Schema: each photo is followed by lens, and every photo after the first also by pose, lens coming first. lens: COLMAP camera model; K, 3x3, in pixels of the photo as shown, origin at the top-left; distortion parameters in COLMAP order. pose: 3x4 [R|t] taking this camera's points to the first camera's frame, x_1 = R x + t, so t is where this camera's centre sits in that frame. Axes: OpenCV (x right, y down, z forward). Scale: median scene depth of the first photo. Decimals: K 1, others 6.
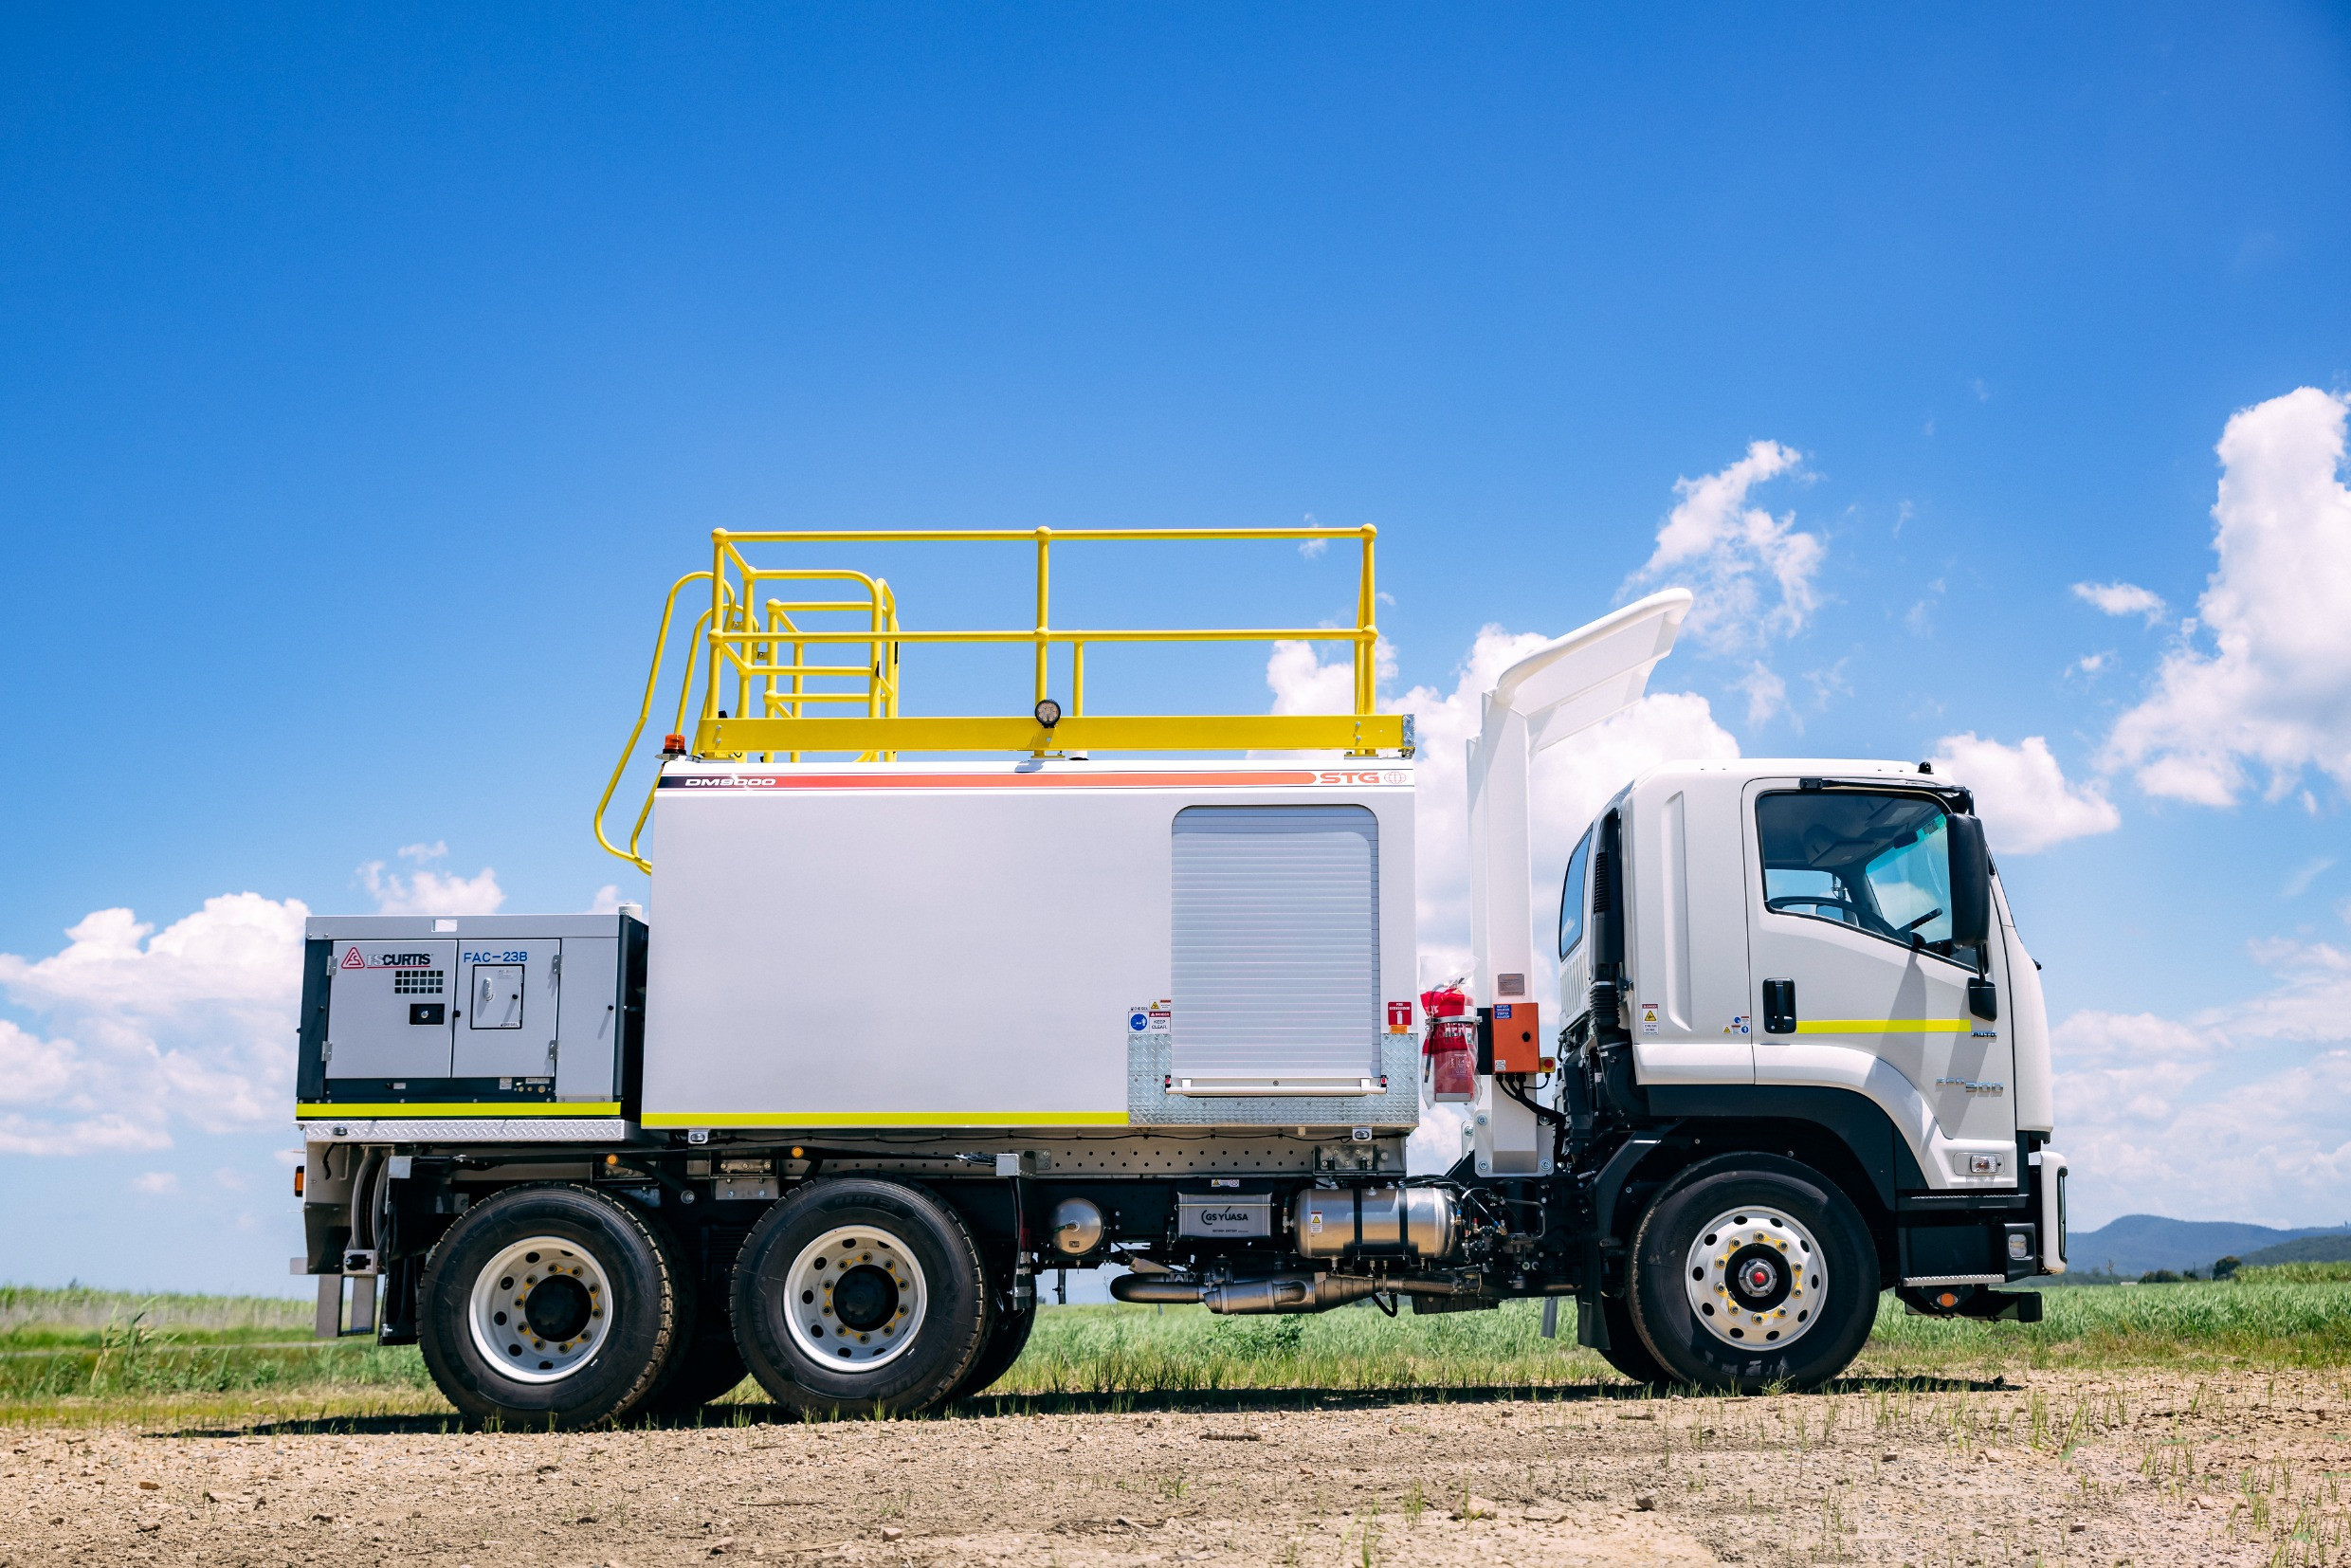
lens RADIAL K [[2689.2, 0, 1295.3], [0, 2689.2, 760.4], [0, 0, 1]] dist [-0.009640, 0.002530]
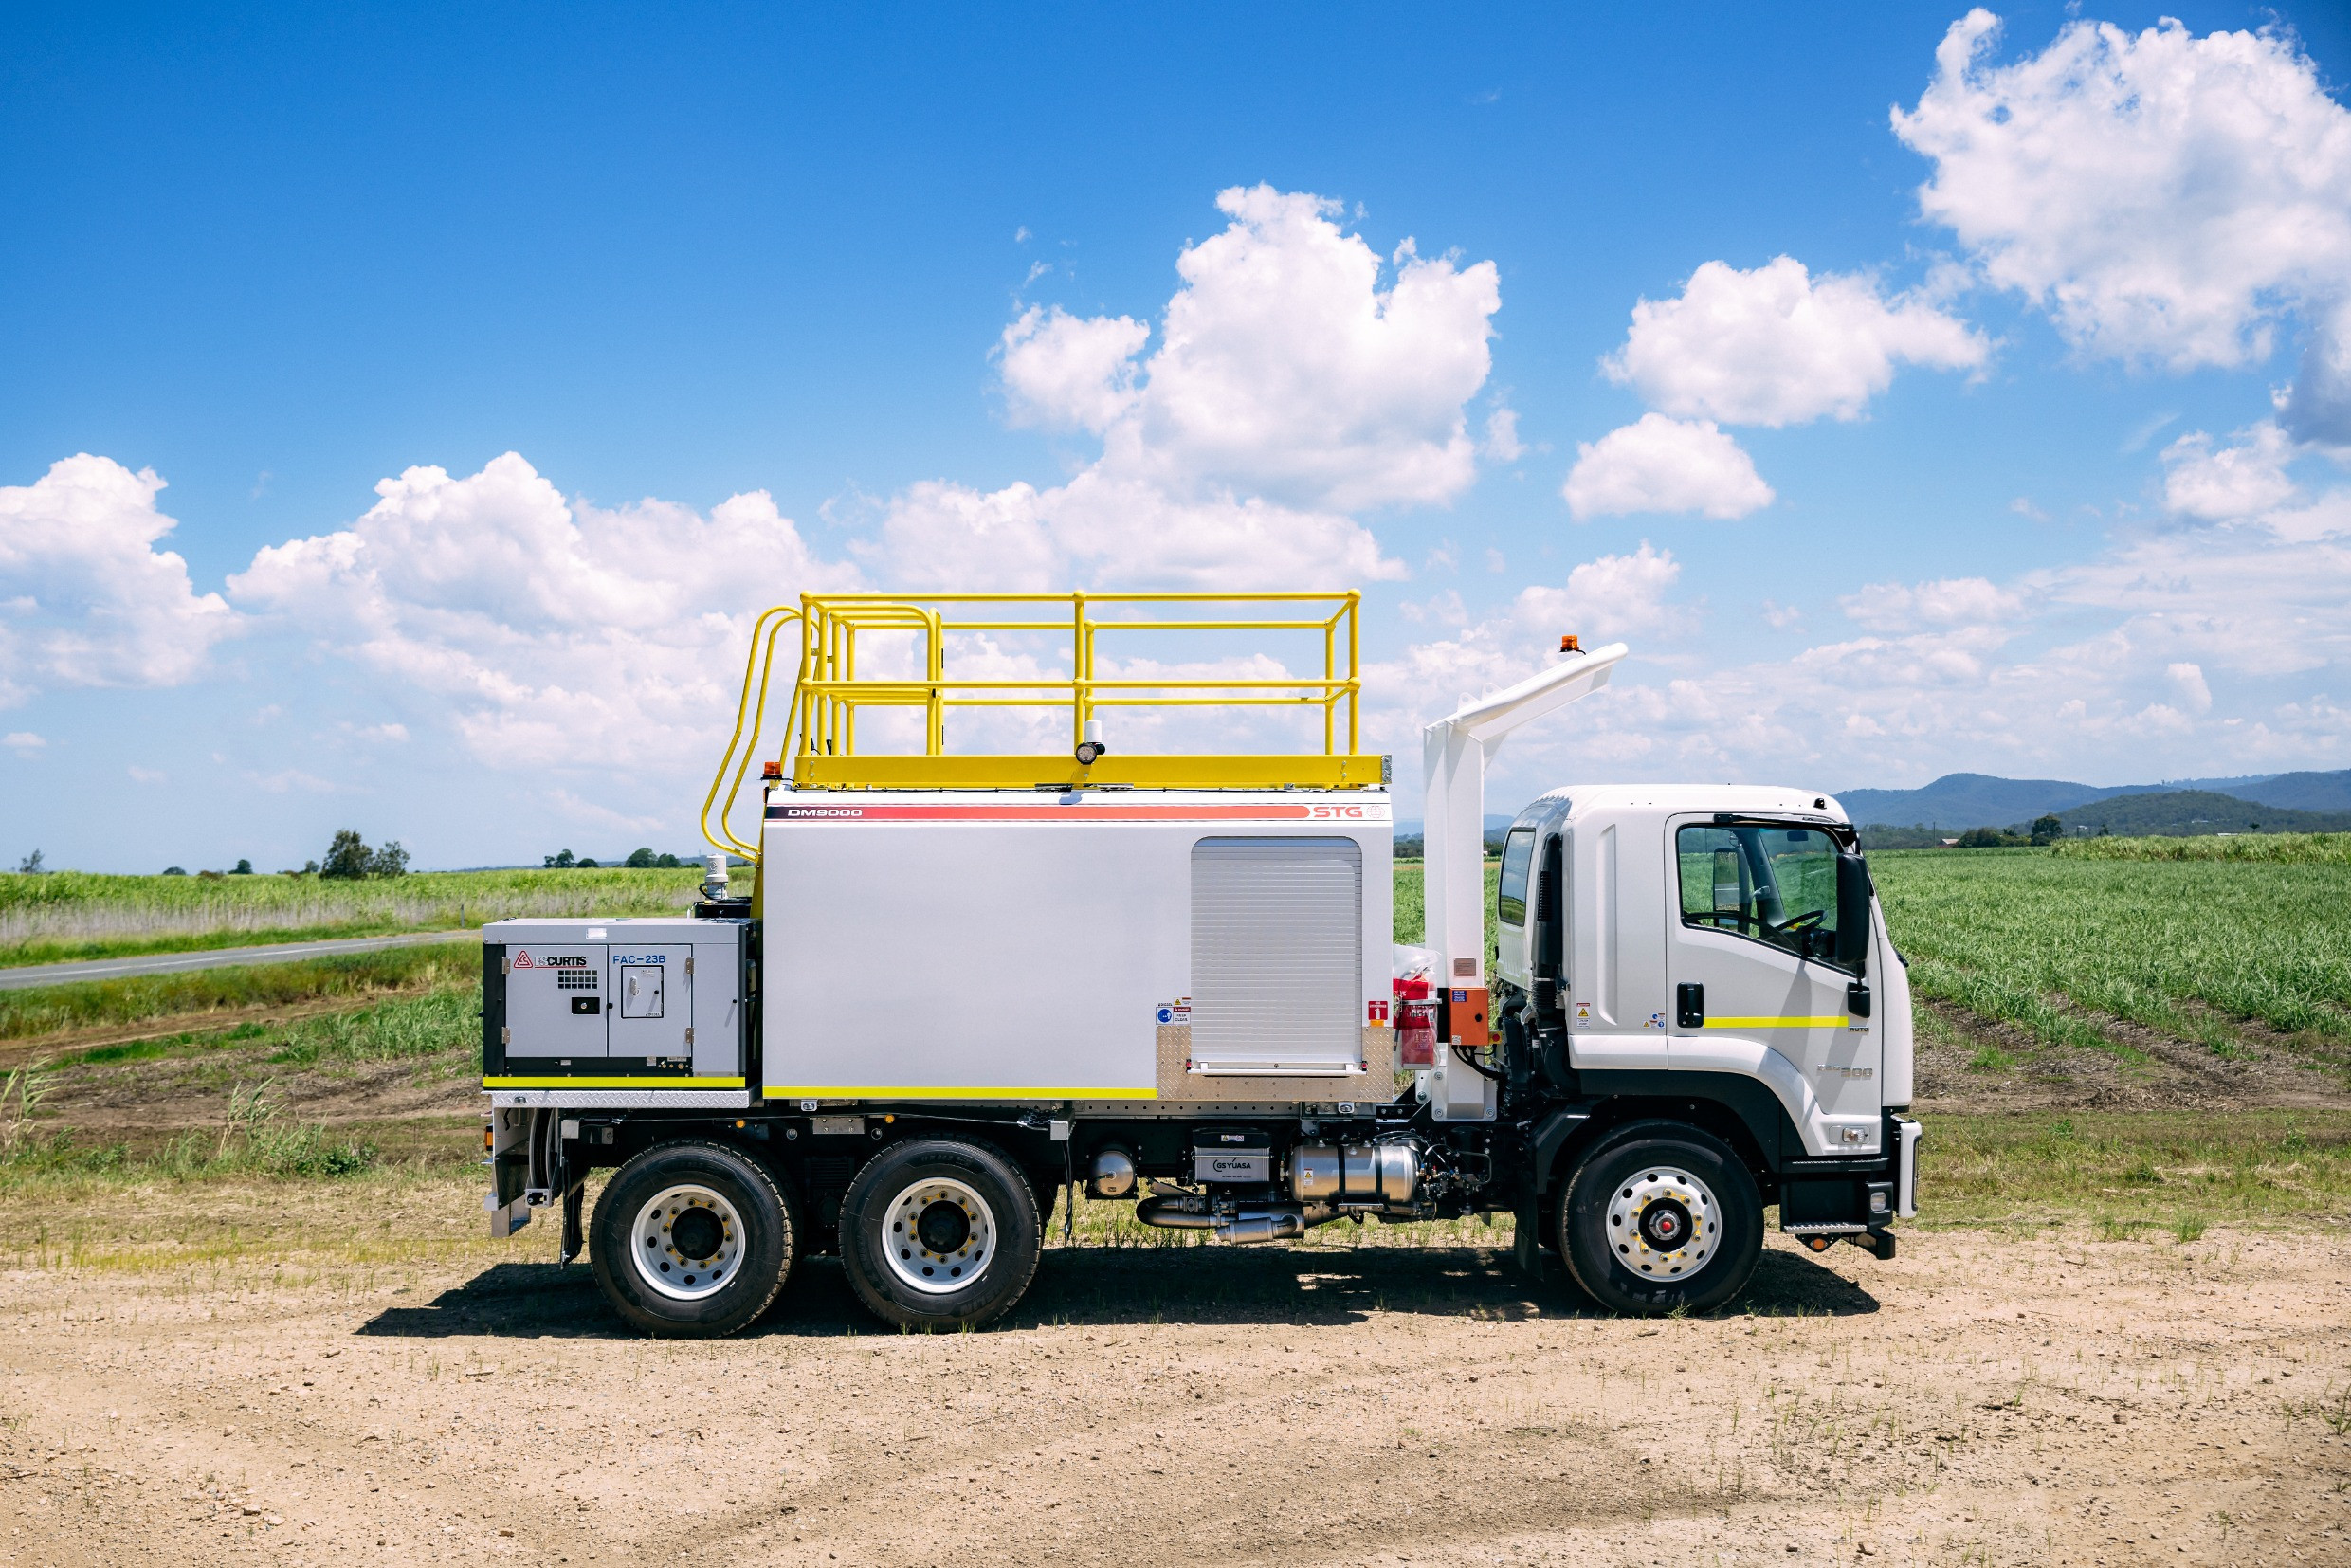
lens RADIAL K [[2569.0, 0, 1103.3], [0, 2569.0, 789.7], [0, 0, 1]] dist [0.033506, -0.043490]
pose [[0.999769, 0.004375, -0.021054, -0.061893], [-0.000558, 0.984037, 0.177963, -0.212816], [0.021496, -0.177910, 0.983812, -0.136260]]
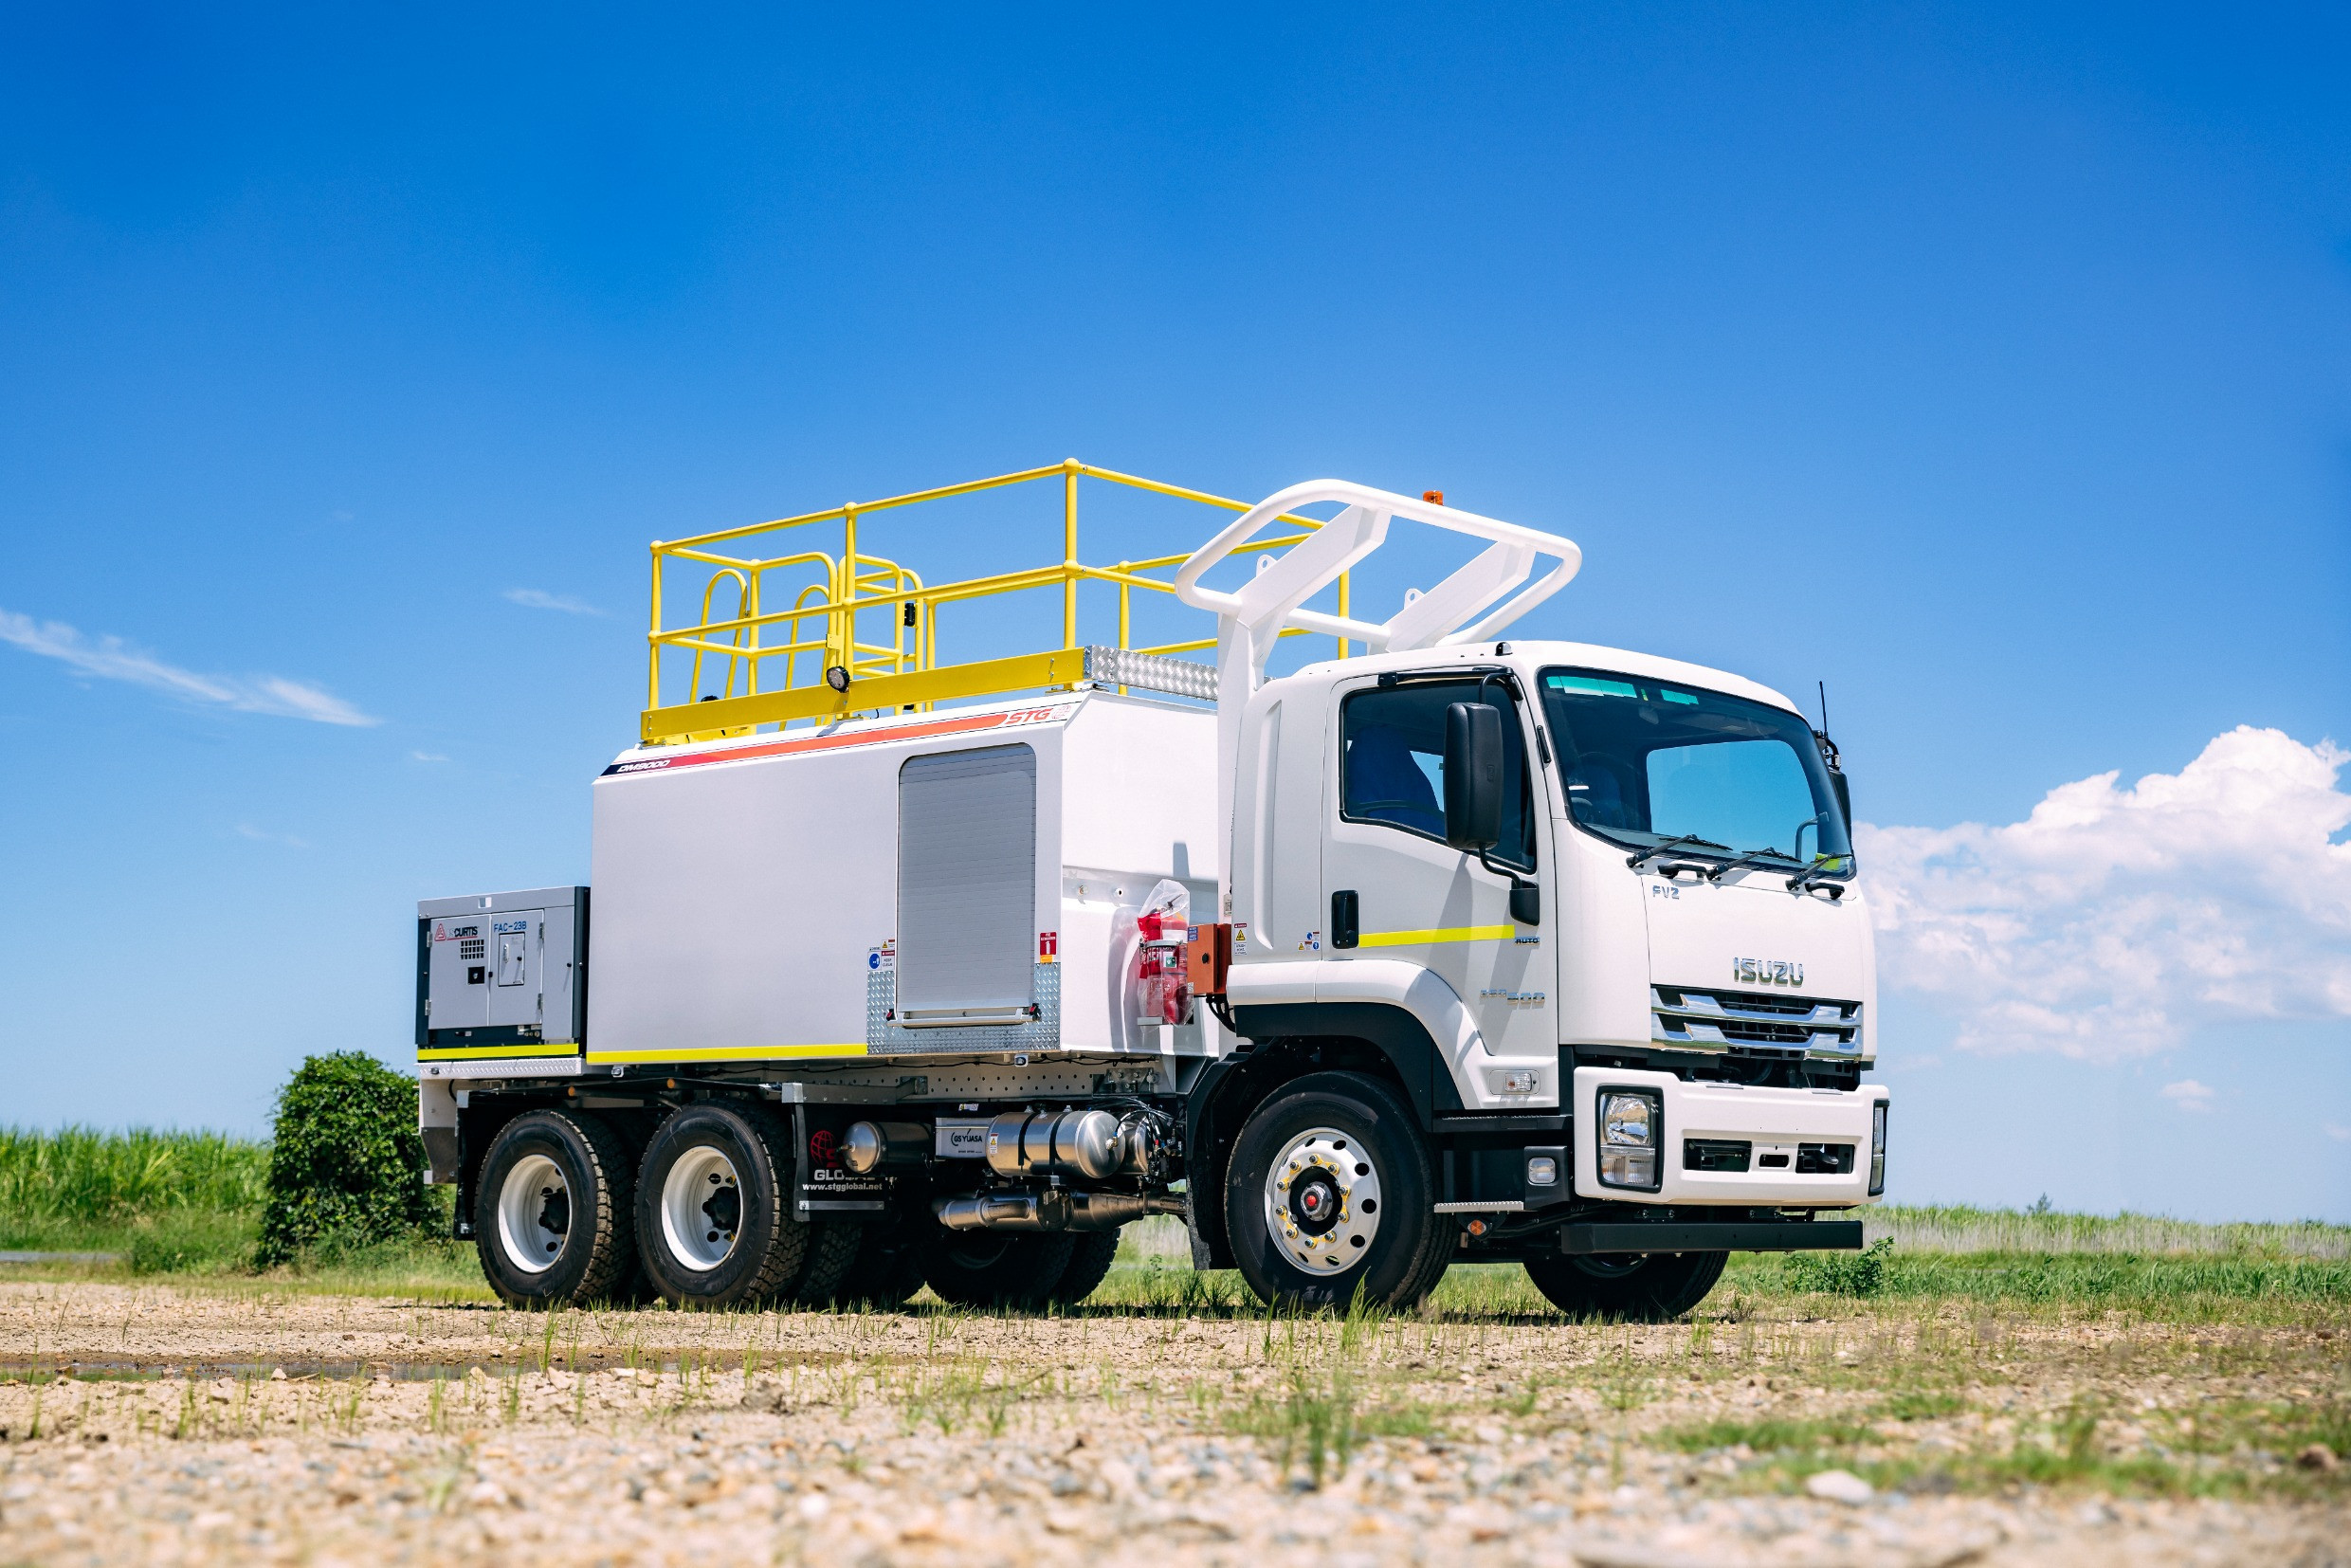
lens RADIAL K [[3360.6, 0, 1028.5], [0, 3360.6, 767.1], [0, 0, 1]] dist [-0.006489, 0.028501]
pose [[0.722309, -0.075827, -0.687401, 0.924697], [0.119638, 0.992685, 0.016211, 0.005129], [0.681144, -0.093949, 0.726097, 0.064504]]
